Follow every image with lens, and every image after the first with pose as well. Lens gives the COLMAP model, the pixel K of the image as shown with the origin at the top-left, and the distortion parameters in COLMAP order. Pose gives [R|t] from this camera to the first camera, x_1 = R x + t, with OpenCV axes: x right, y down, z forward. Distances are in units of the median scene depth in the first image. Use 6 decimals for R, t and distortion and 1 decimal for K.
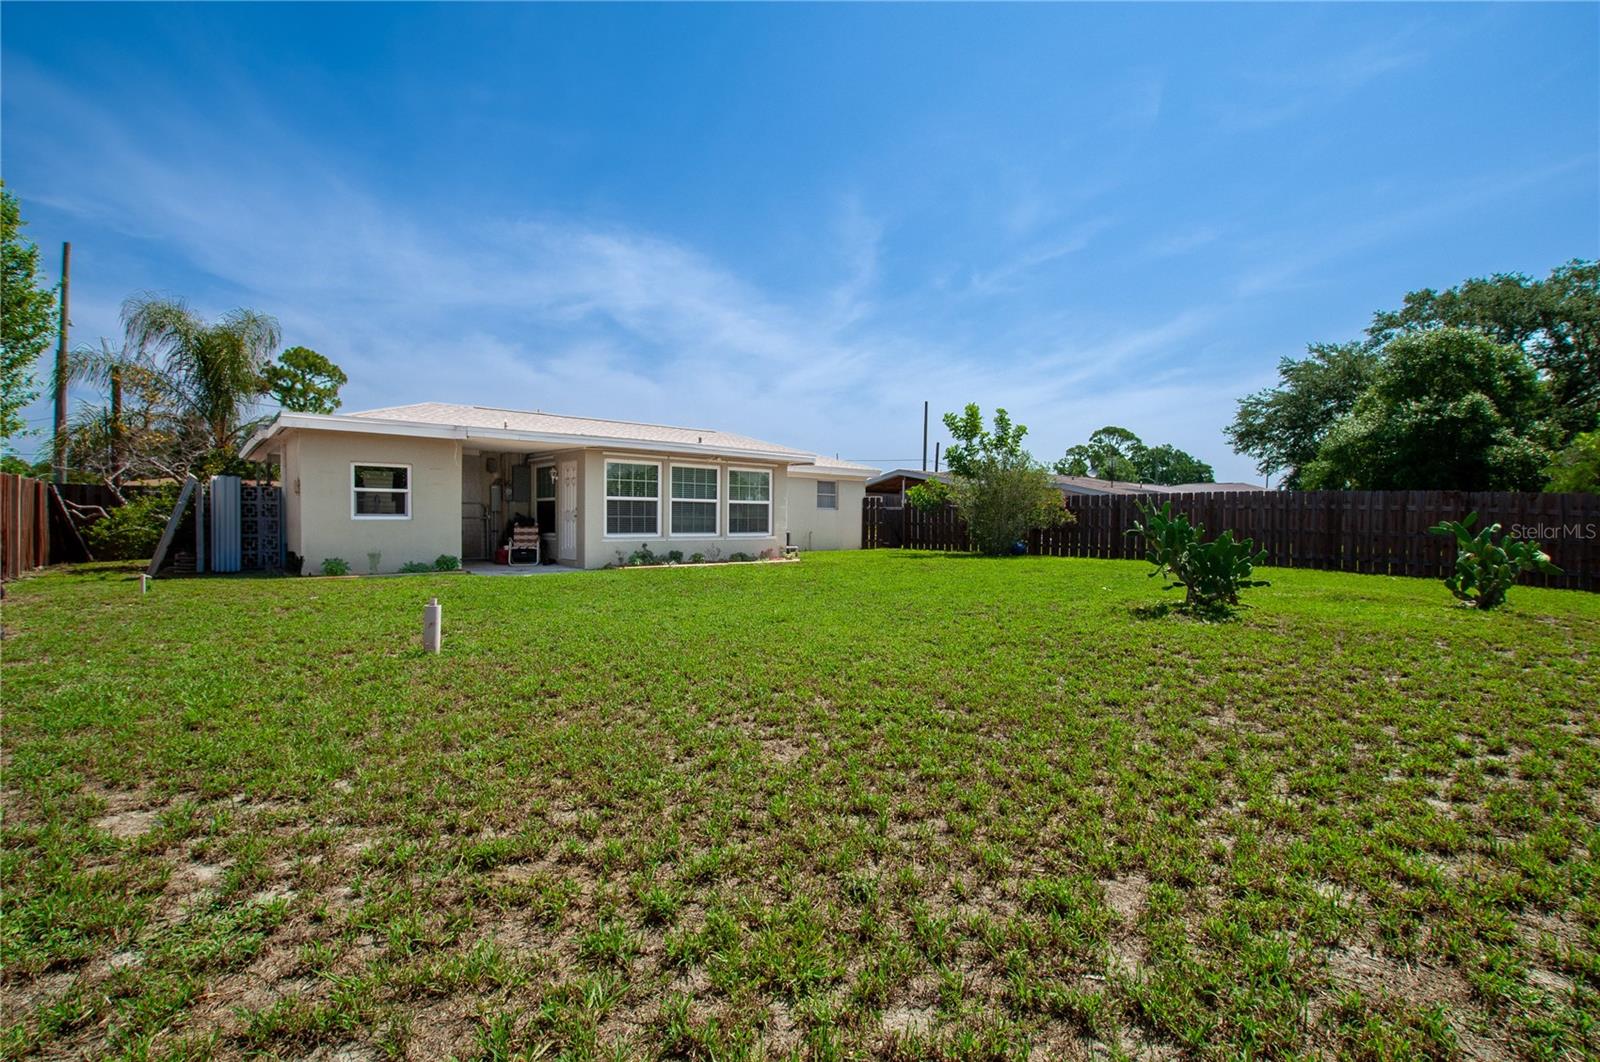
lens RADIAL K [[710.3, 0, 800.4], [0, 710.3, 533.2], [0, 0, 1]] dist [-0.034851, 0.006205]
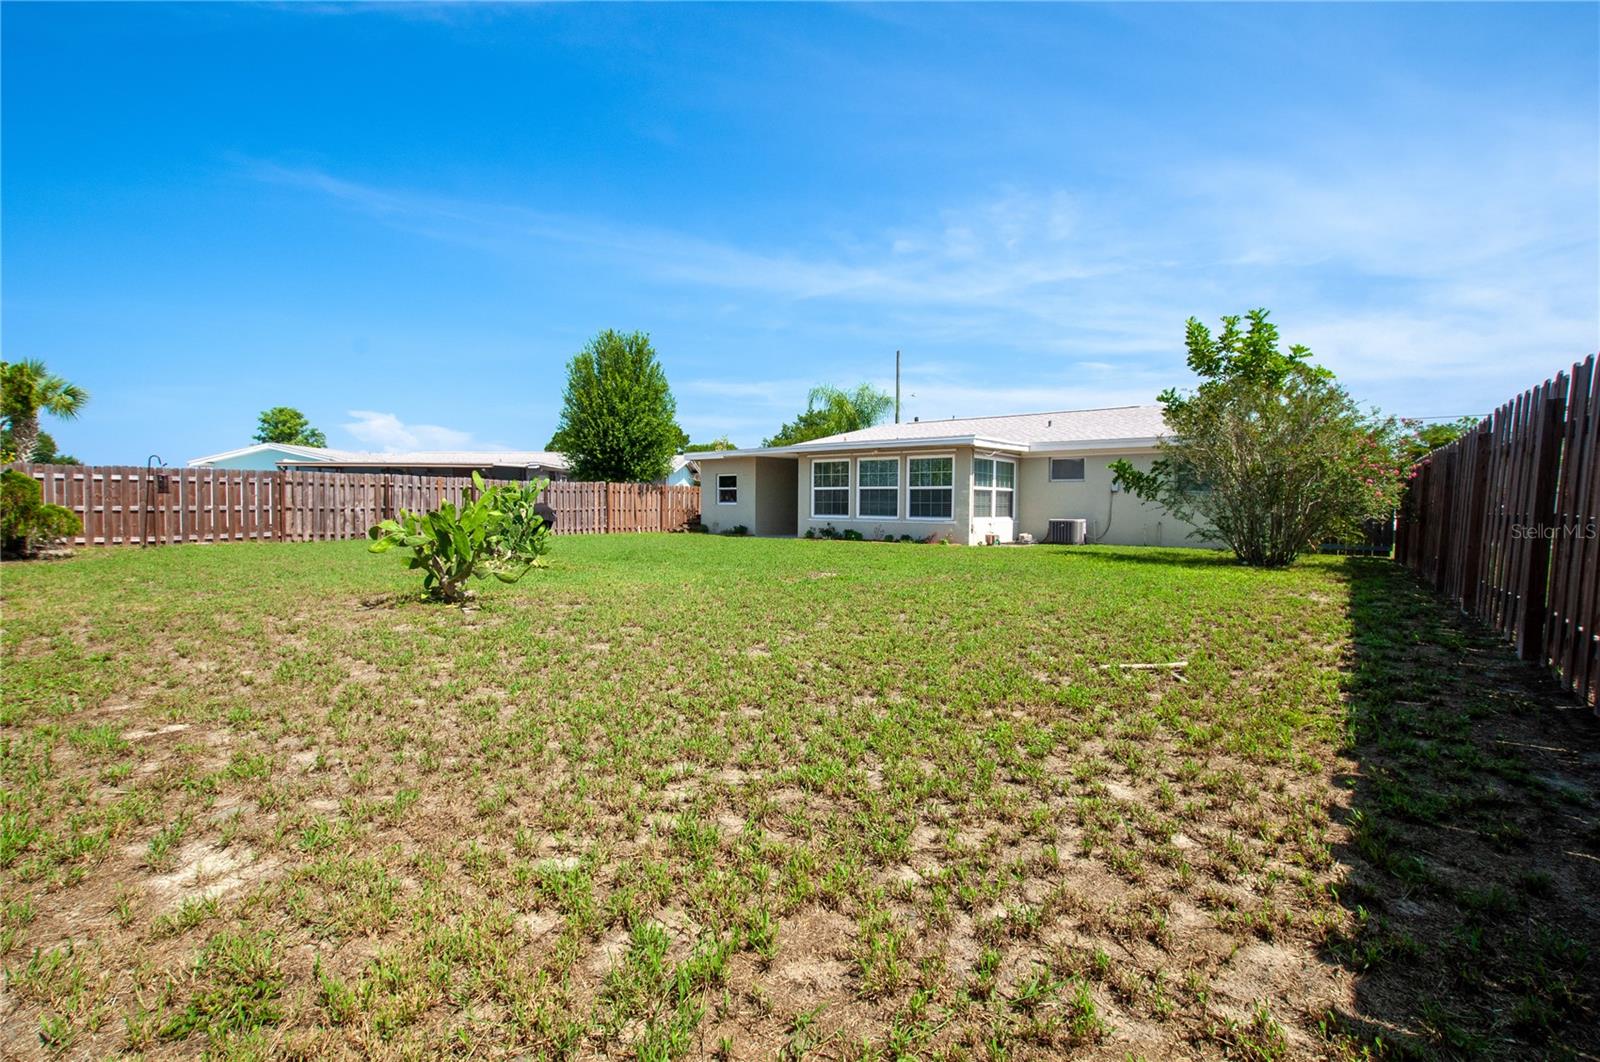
lens RADIAL K [[710.3, 0, 800.4], [0, 710.3, 533.2], [0, 0, 1]] dist [-0.034851, 0.006205]
pose [[0.115544, 0.029664, -0.992859, 0.970064], [-0.031471, 0.999162, 0.026190, 0.001517], [0.992804, 0.028220, 0.116381, 0.714668]]
